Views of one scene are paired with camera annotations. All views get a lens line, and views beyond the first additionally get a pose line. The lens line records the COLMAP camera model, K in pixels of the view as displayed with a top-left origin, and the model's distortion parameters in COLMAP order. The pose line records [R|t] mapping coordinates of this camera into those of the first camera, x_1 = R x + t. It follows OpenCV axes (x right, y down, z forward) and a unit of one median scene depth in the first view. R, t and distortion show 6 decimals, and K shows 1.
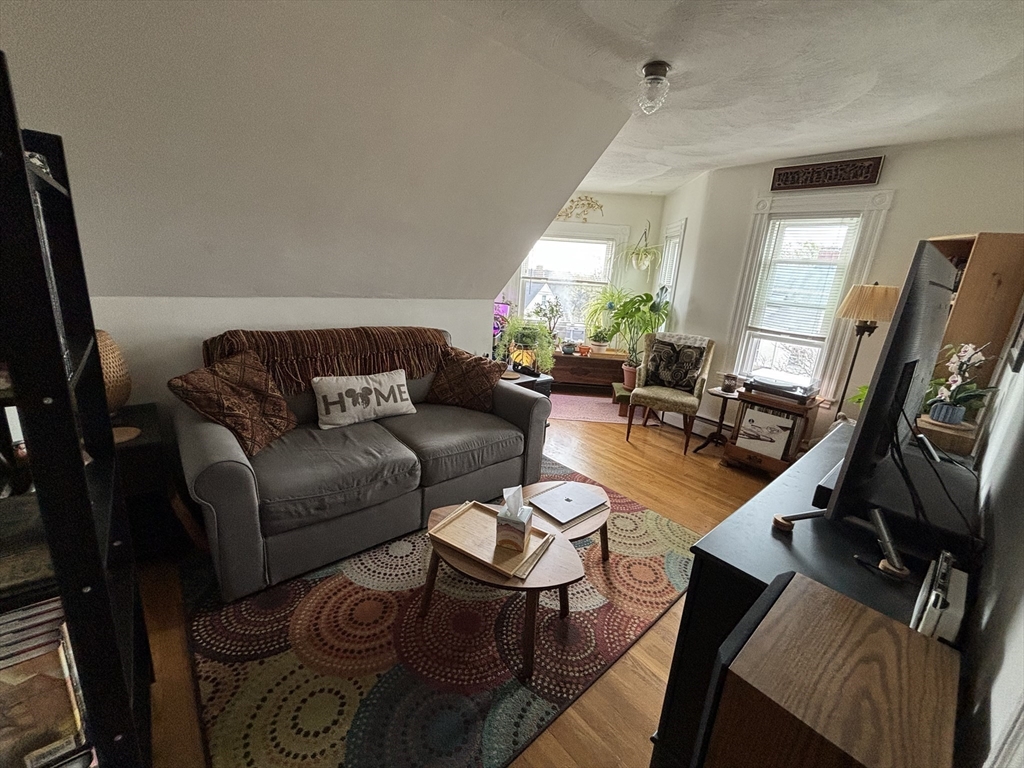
lens RADIAL K [[413.9, 0, 511.9], [0, 413.9, 383.3], [0, 0, 1]] dist [0.002906, -0.000849]
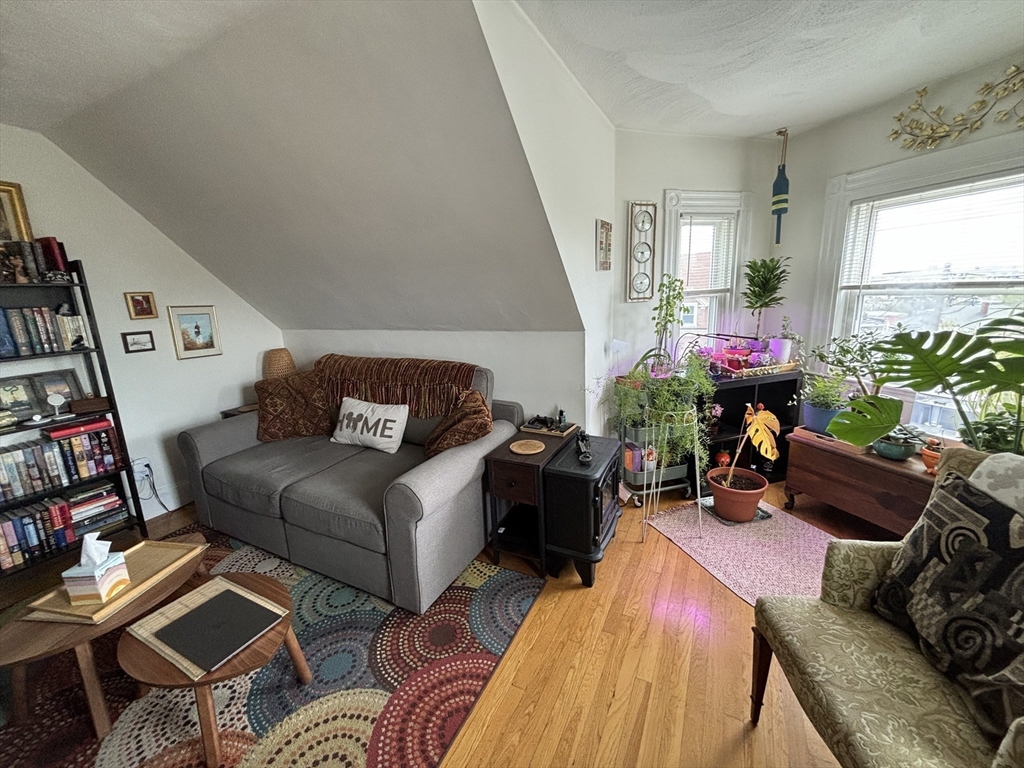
lens RADIAL K [[413.9, 0, 512.9], [0, 413.9, 380.2], [0, 0, 1]] dist [0.002906, -0.000849]
pose [[0.365123, 0.112177, -0.924176, 0.747301], [-0.184283, 0.981779, 0.046363, -0.193635], [0.912538, 0.153382, 0.379142, 0.932933]]
